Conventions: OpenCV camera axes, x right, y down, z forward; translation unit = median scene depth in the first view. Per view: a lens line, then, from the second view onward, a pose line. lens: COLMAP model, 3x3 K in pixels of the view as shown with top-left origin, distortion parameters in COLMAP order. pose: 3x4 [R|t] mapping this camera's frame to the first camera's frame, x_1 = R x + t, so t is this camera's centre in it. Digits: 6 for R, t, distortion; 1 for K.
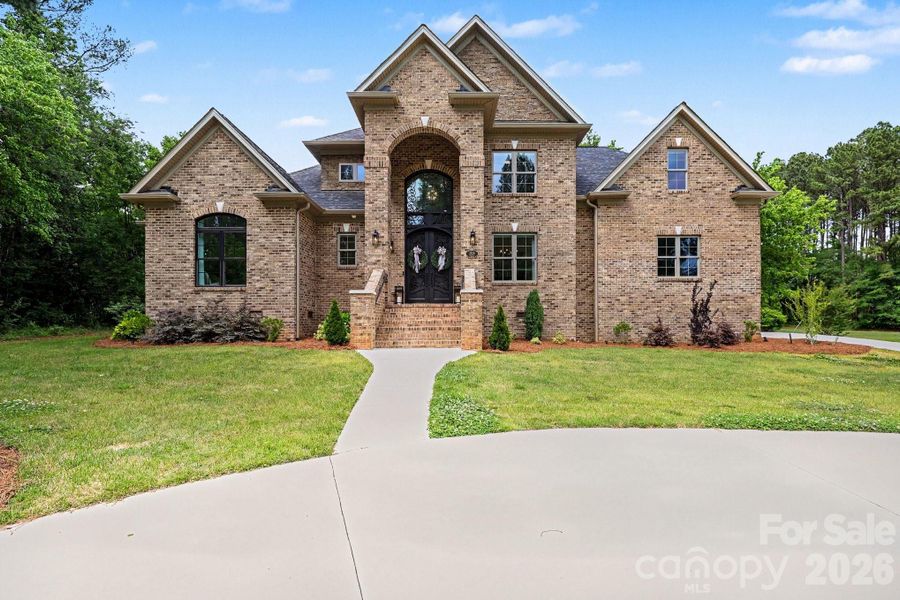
lens RADIAL K [[387.6, 0, 459.3], [0, 387.6, 319.3], [0, 0, 1]] dist [0.000181, -0.000554]
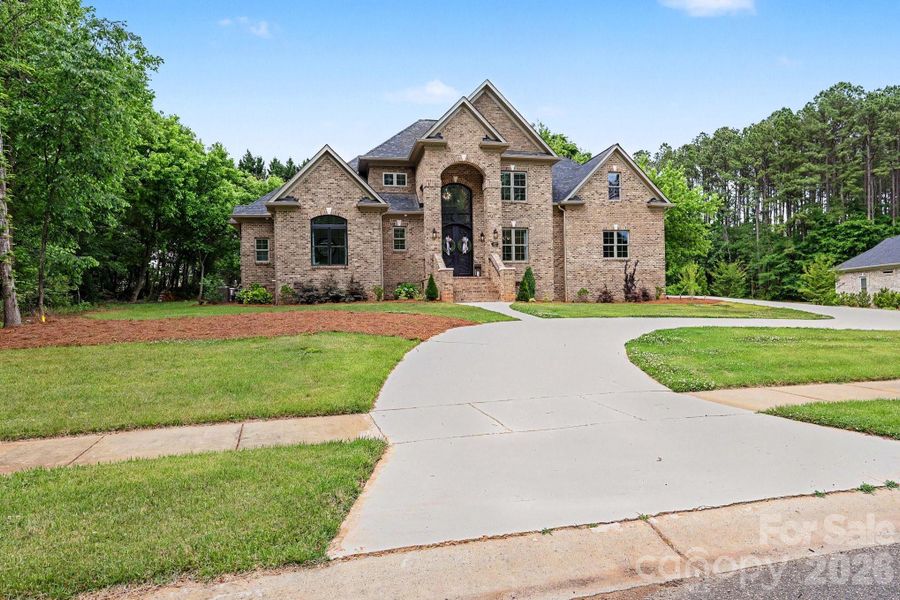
lens RADIAL K [[505.8, 0, 449.8], [0, 505.8, 301.1], [0, 0, 1]] dist [-0.003059, -0.000007]
pose [[0.979974, -0.016238, 0.198463, -0.476483], [0.016360, 0.999866, 0.001029, 0.047311], [-0.198453, 0.002239, 0.980108, -0.822756]]
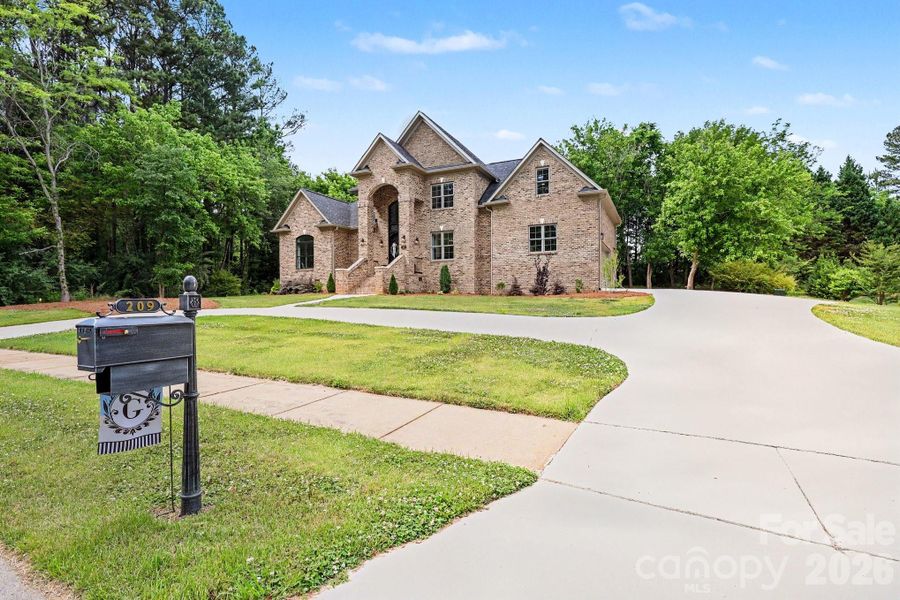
lens RADIAL K [[410.9, 0, 451.1], [0, 410.9, 296.3], [0, 0, 1]] dist [0.002270, 0.000676]
pose [[0.904495, -0.006634, -0.426434, 0.955602], [0.007950, 0.999968, 0.001307, 0.062630], [0.426411, -0.004573, 0.904518, -0.634850]]
